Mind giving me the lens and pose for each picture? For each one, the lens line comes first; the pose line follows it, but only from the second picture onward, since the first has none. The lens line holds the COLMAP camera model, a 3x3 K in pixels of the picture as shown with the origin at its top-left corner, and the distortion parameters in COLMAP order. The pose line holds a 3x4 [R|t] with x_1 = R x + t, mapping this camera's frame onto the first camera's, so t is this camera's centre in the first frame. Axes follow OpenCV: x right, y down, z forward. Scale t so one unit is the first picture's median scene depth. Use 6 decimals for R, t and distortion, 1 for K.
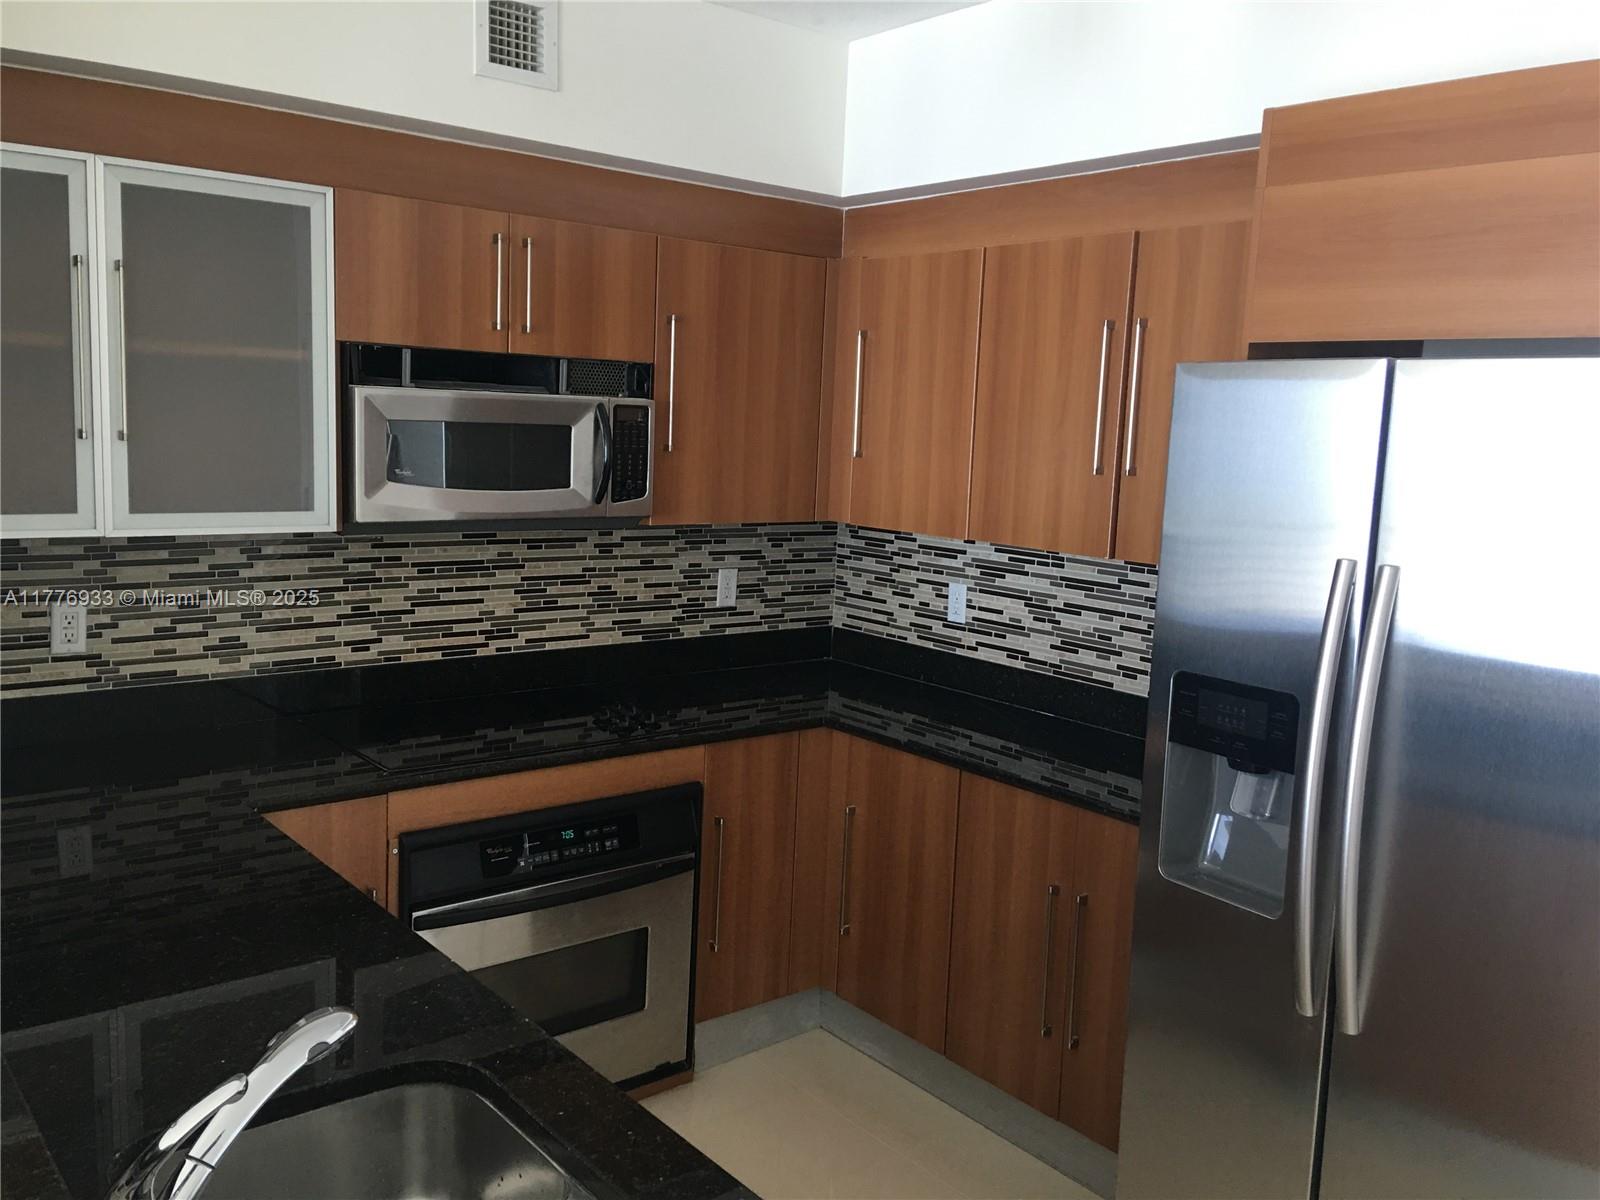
lens RADIAL K [[1340.0, 0, 797.8], [0, 1340.0, 599.6], [0, 0, 1]] dist [0.119955, -0.172219]
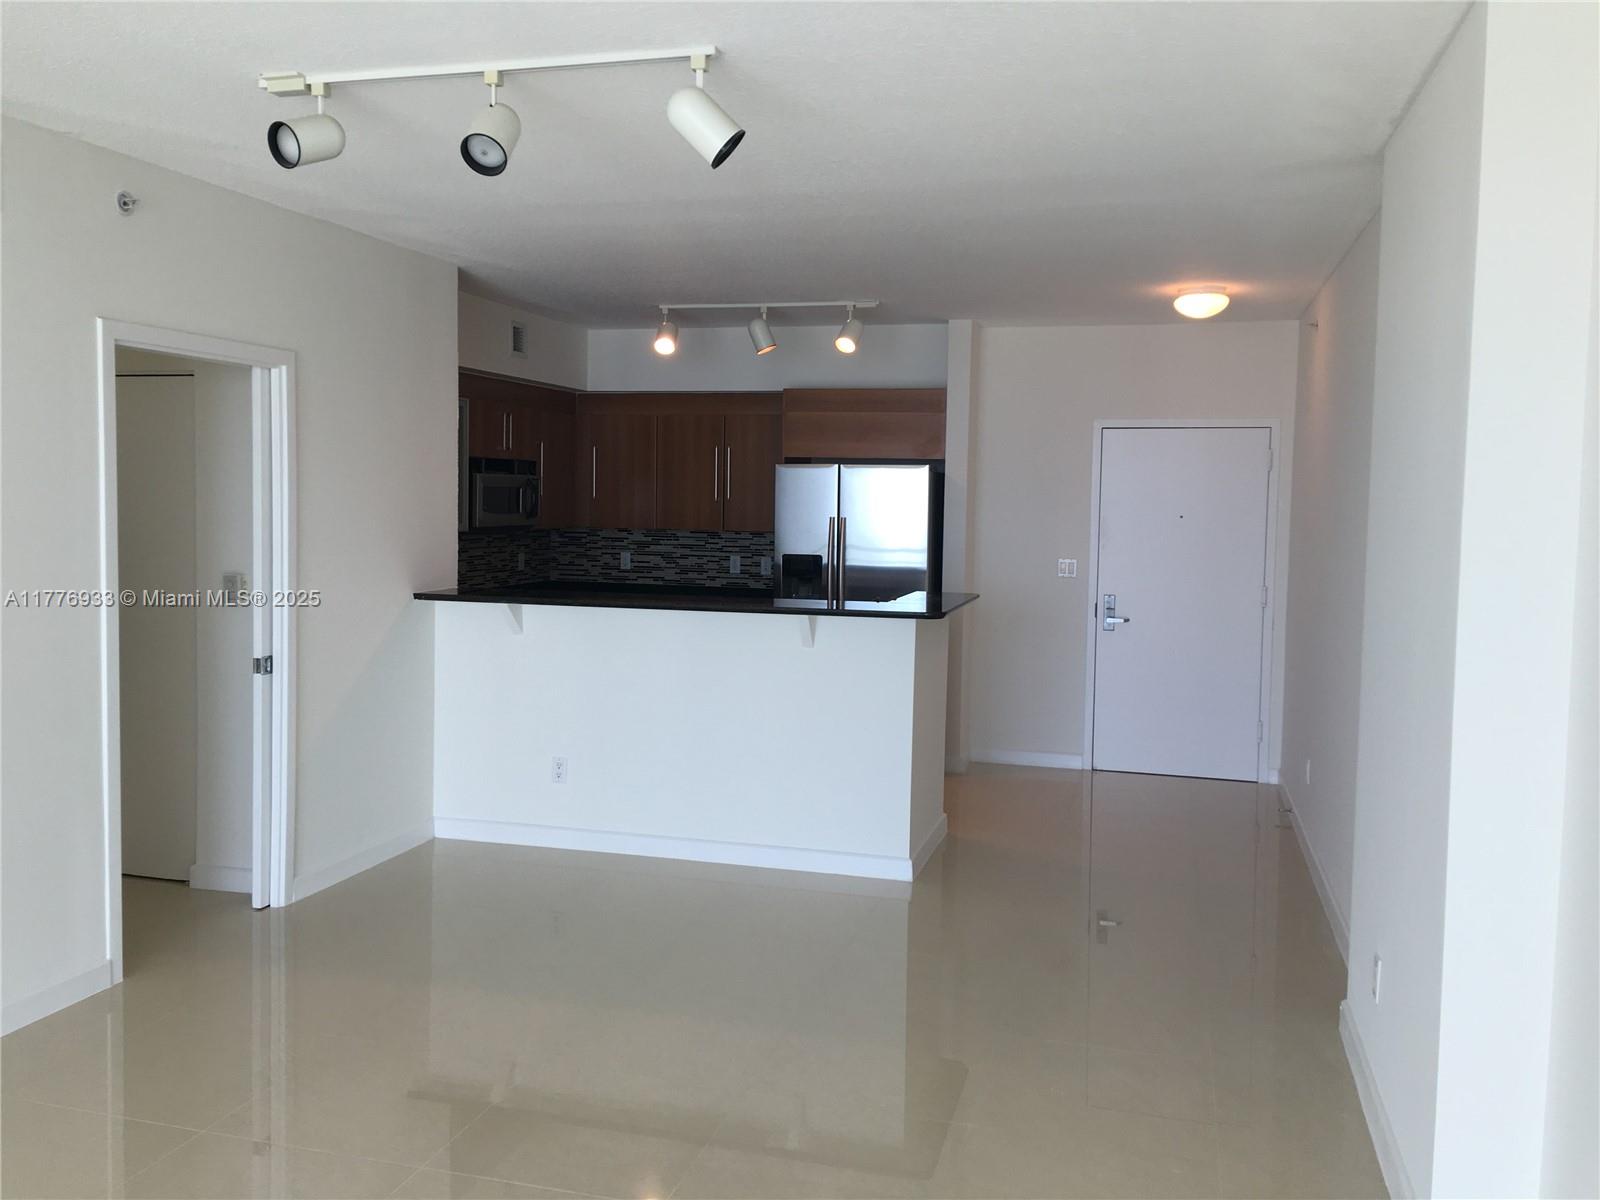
lens RADIAL K [[1340.0, 0, 800.3], [0, 1340.0, 596.4], [0, 0, 1]] dist [0.119955, -0.172219]
pose [[0.813892, -0.072974, 0.576415, -0.985519], [0.097732, 0.995140, -0.012013, 0.122271], [-0.572737, 0.066112, 0.817069, -1.066603]]
